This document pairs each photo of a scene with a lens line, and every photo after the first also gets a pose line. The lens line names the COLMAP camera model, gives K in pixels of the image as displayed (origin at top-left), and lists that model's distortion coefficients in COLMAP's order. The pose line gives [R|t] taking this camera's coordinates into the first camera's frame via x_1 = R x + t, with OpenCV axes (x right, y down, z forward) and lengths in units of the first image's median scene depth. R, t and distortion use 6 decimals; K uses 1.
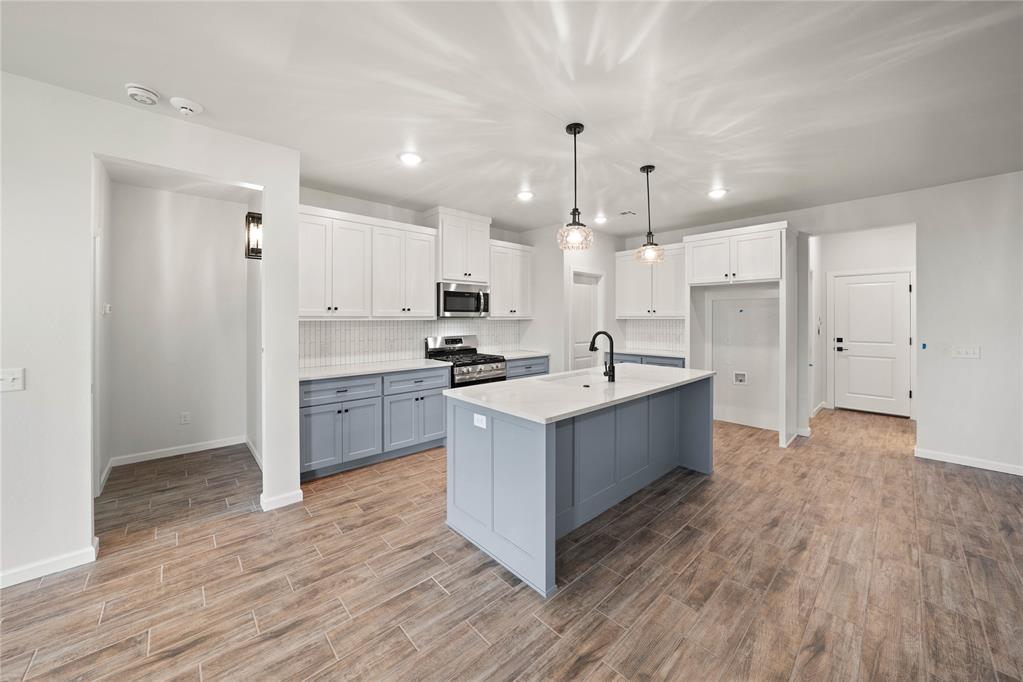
lens RADIAL K [[368.5, 0, 507.0], [0, 368.5, 315.7], [0, 0, 1]] dist [-0.022887, 0.004165]
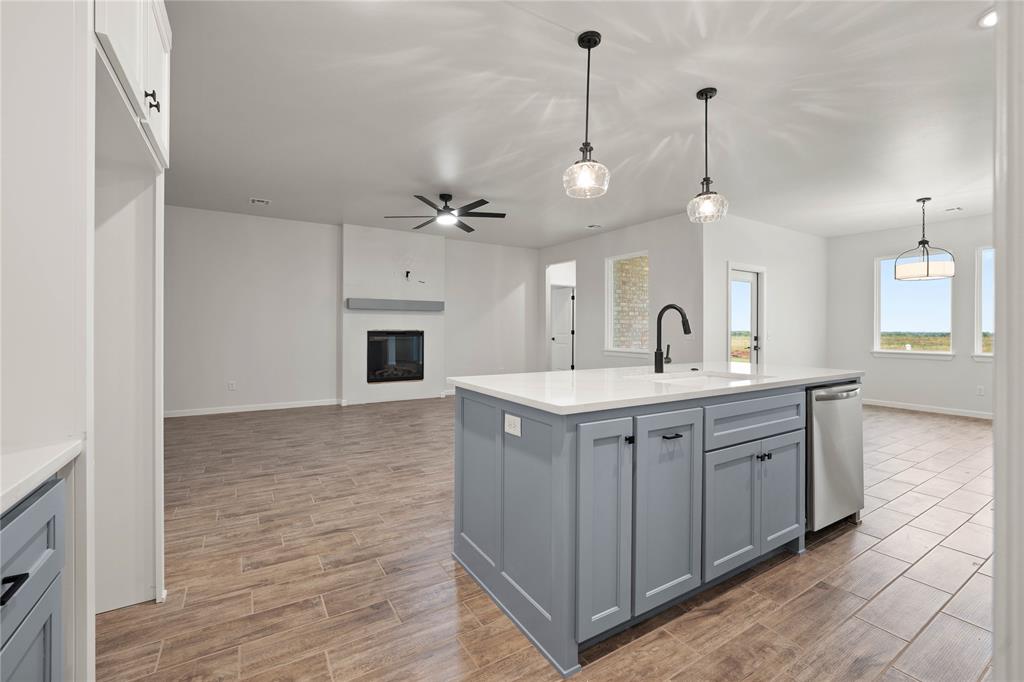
lens RADIAL K [[432.0, 0, 505.6], [0, 432.0, 327.5], [0, 0, 1]] dist [-0.012301, 0.001496]
pose [[-0.982091, -0.002888, 0.188387, 0.389399], [-0.004789, 0.999942, -0.009634, 0.088868], [-0.188349, -0.010364, -0.982048, 1.759954]]
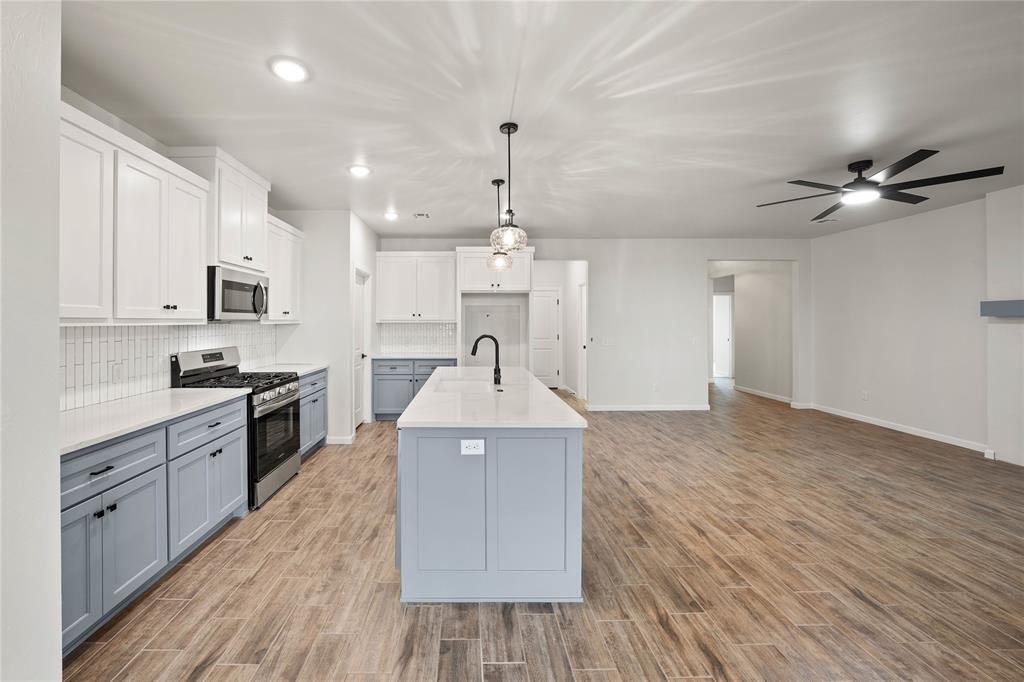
lens RADIAL K [[387.5, 0, 467.3], [0, 387.5, 318.9], [0, 0, 1]] dist [-0.026012, 0.003908]
pose [[0.673538, 0.005058, 0.739136, -0.519516], [-0.004172, 0.999987, -0.003041, 0.002859], [-0.739141, -0.001036, 0.673550, 0.313138]]
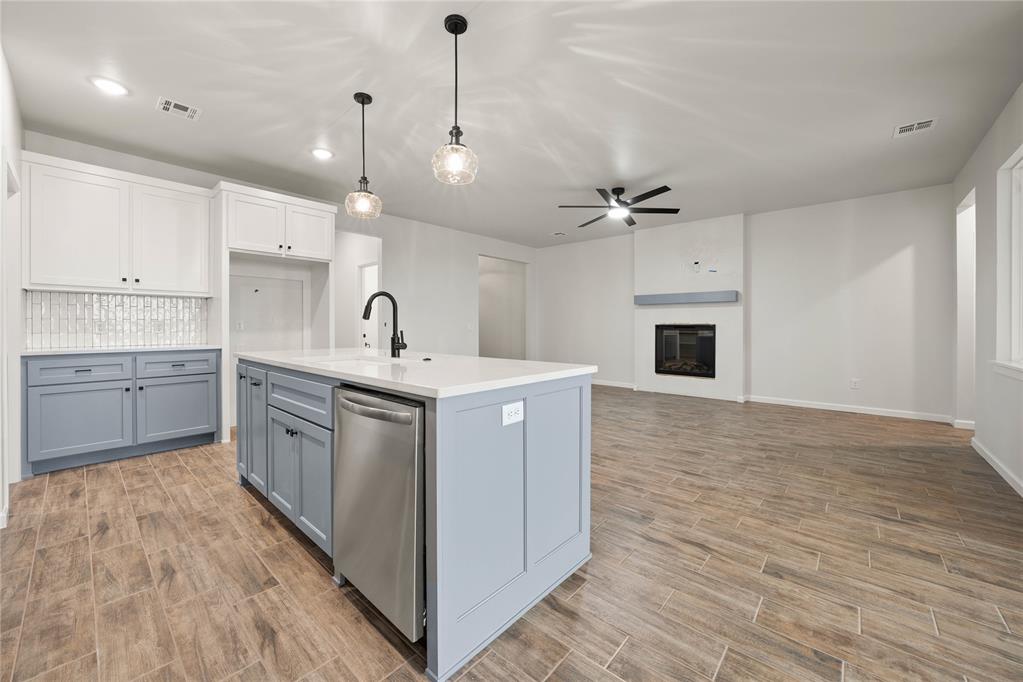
lens RADIAL K [[392.4, 0, 509.8], [0, 392.4, 329.6], [0, 0, 1]] dist [-0.019153, 0.004414]
pose [[-0.103759, -0.008525, 0.994566, -0.517818], [-0.006899, 0.999945, 0.007851, 0.102923], [-0.994578, -0.006047, -0.103813, 0.778168]]
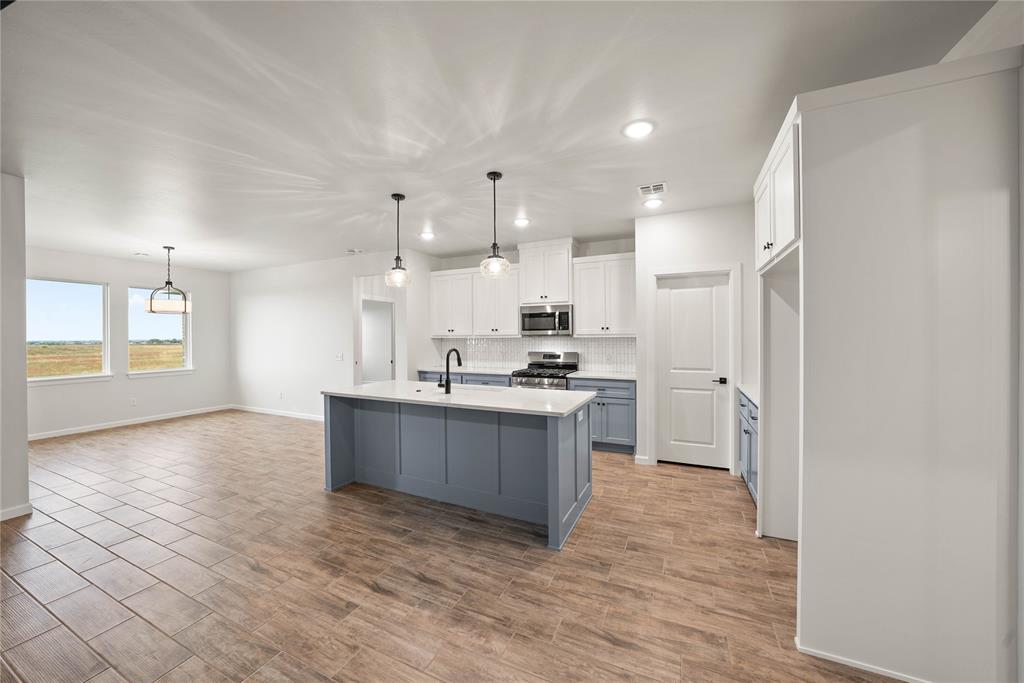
lens RADIAL K [[368.8, 0, 513.2], [0, 368.8, 336.8], [0, 0, 1]] dist [-0.022887, 0.004165]
pose [[0.388372, 0.001395, -0.921502, 1.281740], [0.012557, 0.999898, 0.006806, 0.000253], [0.921417, -0.014214, 0.388315, 0.689733]]
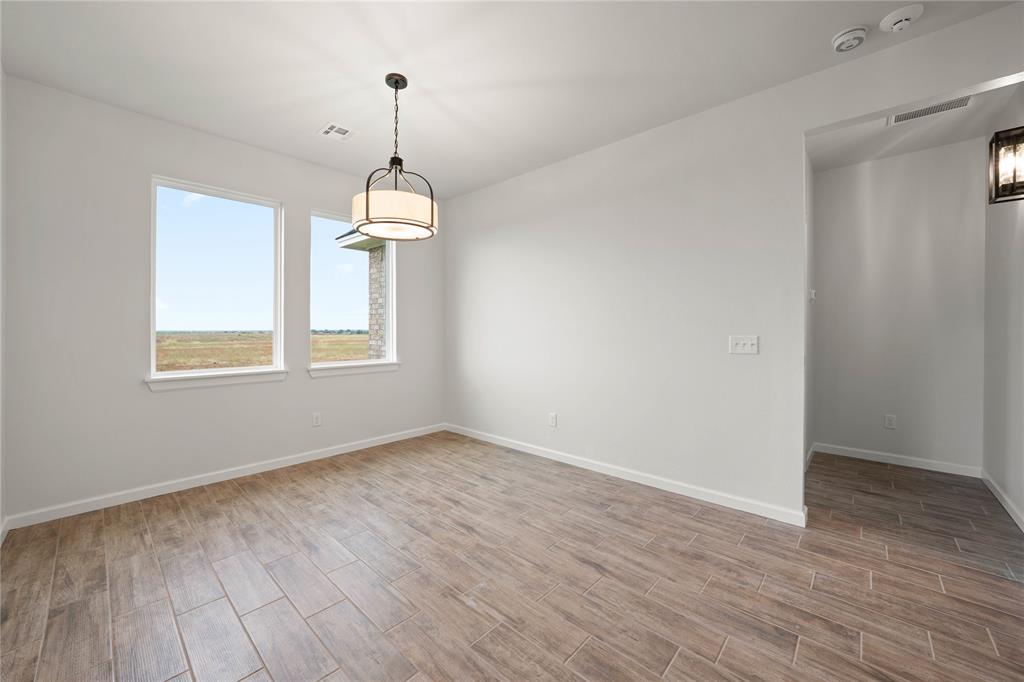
lens RADIAL K [[392.8, 0, 508.9], [0, 392.8, 330.7], [0, 0, 1]] dist [-0.019153, 0.004414]
pose [[0.085000, 0.006780, -0.996358, -0.075839], [0.008714, 0.999934, 0.007548, 0.068252], [0.996343, -0.009324, 0.084936, 0.039366]]
